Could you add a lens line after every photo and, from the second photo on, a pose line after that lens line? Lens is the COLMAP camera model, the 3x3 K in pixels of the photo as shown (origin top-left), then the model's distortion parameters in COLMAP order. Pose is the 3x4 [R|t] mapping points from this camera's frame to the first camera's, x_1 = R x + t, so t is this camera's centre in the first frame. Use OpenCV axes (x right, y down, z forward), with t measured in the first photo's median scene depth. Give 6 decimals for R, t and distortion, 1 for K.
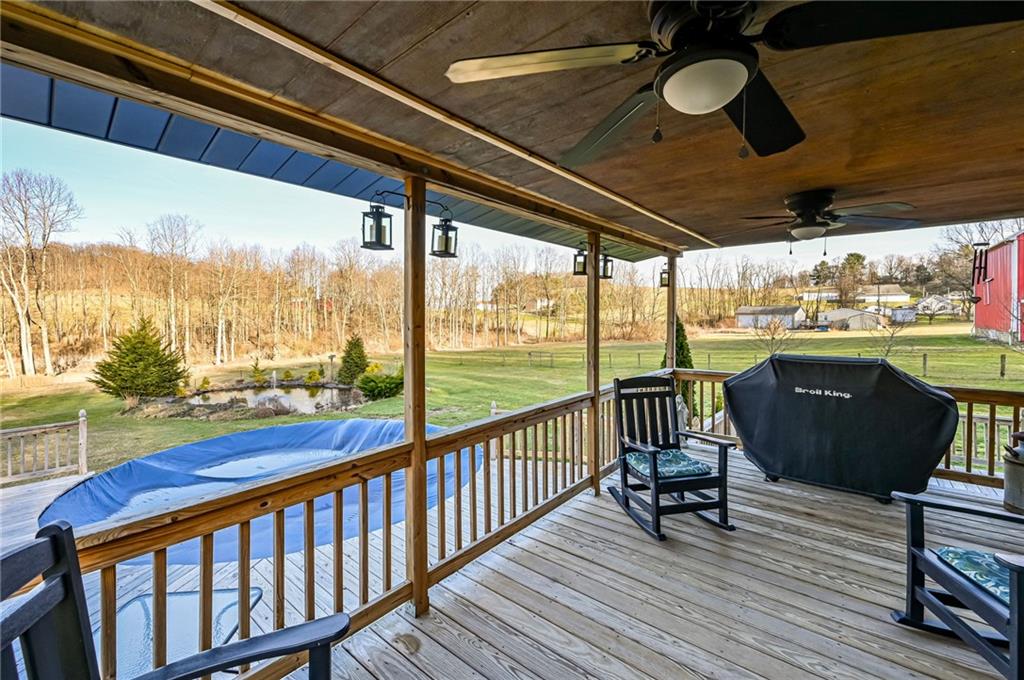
lens RADIAL K [[411.8, 0, 522.8], [0, 411.8, 322.0], [0, 0, 1]] dist [-0.002356, 0.001193]
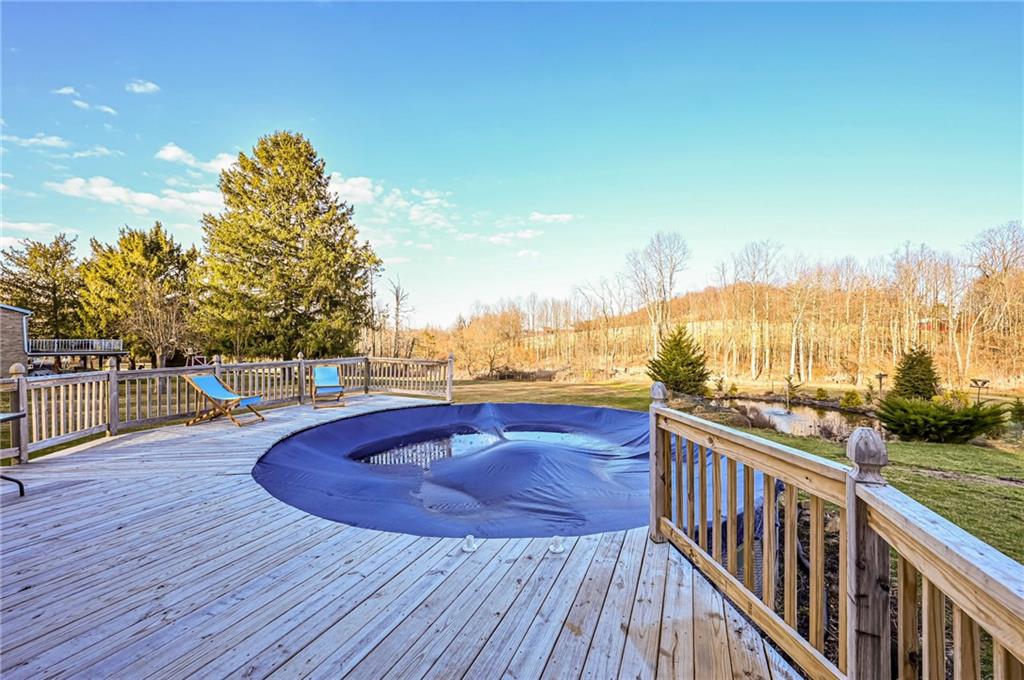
lens RADIAL K [[411.8, 0, 514.9], [0, 411.8, 346.9], [0, 0, 1]] dist [-0.002356, 0.001193]
pose [[0.281289, 0.022140, -0.959368, 0.049548], [-0.022027, 0.999619, 0.016610, 0.032471], [0.959370, 0.016460, 0.281669, 0.159731]]
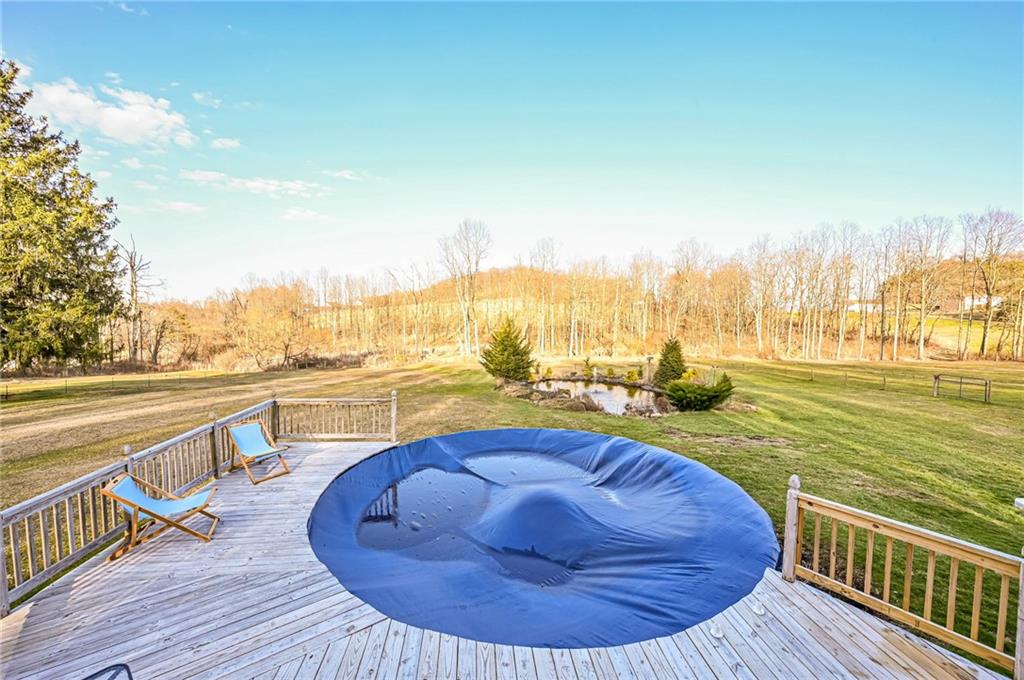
lens RADIAL K [[411.8, 0, 517.2], [0, 411.8, 343.0], [0, 0, 1]] dist [-0.002356, 0.001193]
pose [[0.703700, 0.051469, -0.708630, 0.008884], [-0.019025, 0.998380, 0.053621, 0.000200], [0.710242, -0.024252, 0.703539, 0.078006]]
